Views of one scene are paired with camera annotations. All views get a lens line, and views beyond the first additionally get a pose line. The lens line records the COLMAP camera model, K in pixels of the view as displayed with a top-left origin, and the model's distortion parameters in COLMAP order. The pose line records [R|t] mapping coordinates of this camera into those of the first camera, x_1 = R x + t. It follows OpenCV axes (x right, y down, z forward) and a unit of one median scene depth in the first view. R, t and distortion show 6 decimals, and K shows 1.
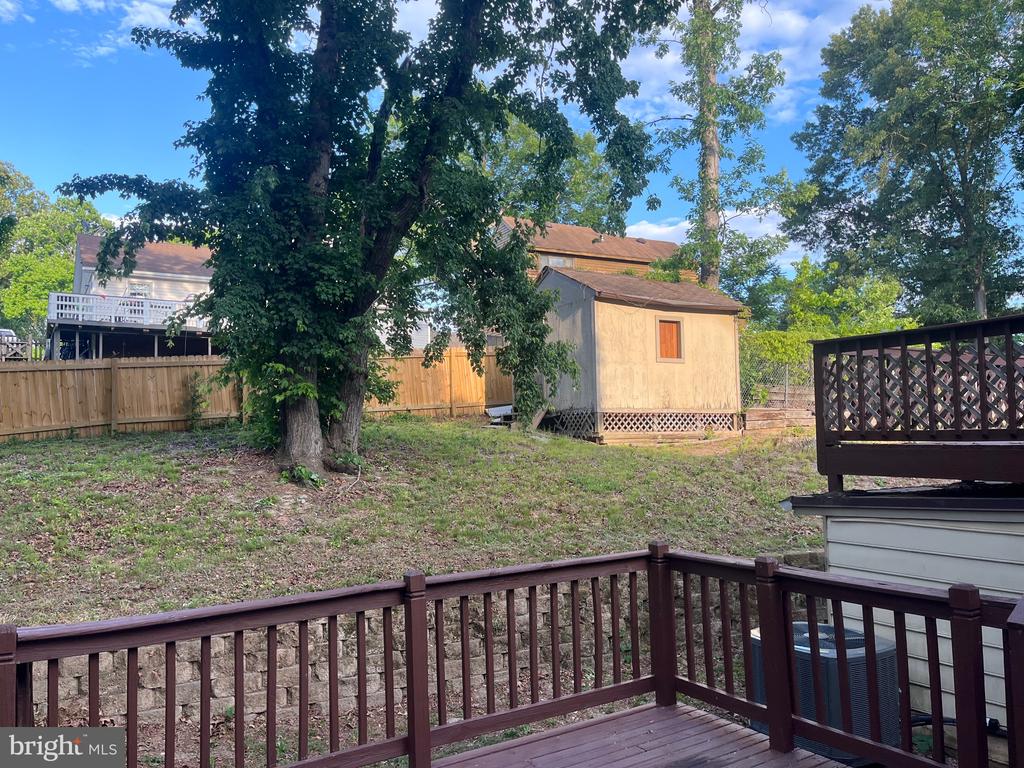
lens RADIAL K [[761.0, 0, 505.9], [0, 761.0, 386.4], [0, 0, 1]] dist [0.009846, -0.006159]
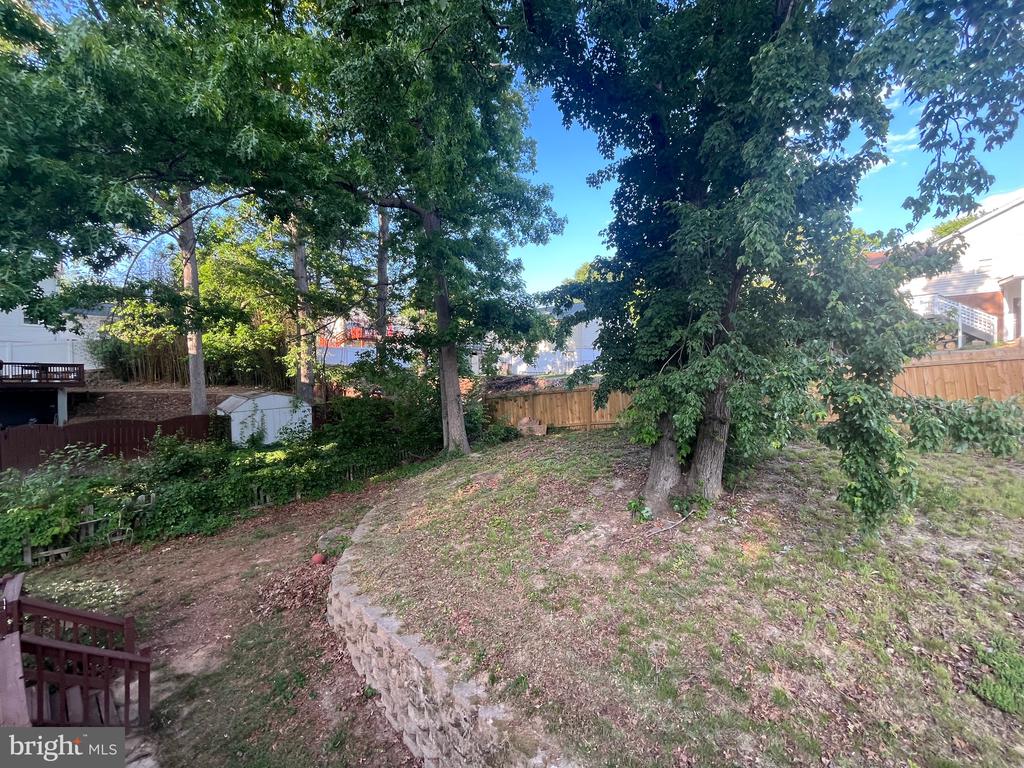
lens RADIAL K [[419.5, 0, 506.4], [0, 419.5, 386.1], [0, 0, 1]] dist [-0.002930, -0.000632]
pose [[0.296908, 0.027055, -0.954523, 0.060095], [0.062583, 0.996898, 0.047722, -0.023987], [0.952853, -0.073906, 0.294294, 0.128939]]
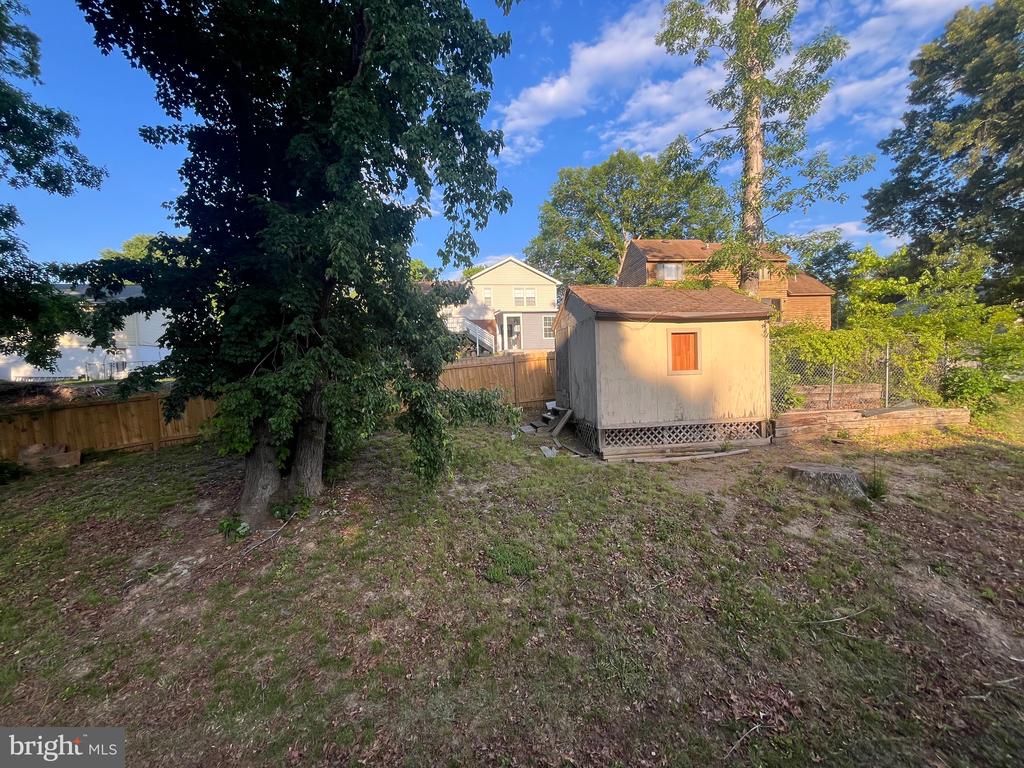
lens RADIAL K [[419.5, 0, 512.4], [0, 419.5, 384.6], [0, 0, 1]] dist [-0.002930, -0.000632]
pose [[0.934142, -0.004772, -0.356871, 0.063298], [0.038980, 0.995293, 0.088726, -0.024019], [0.354768, -0.096793, 0.929931, 0.126758]]
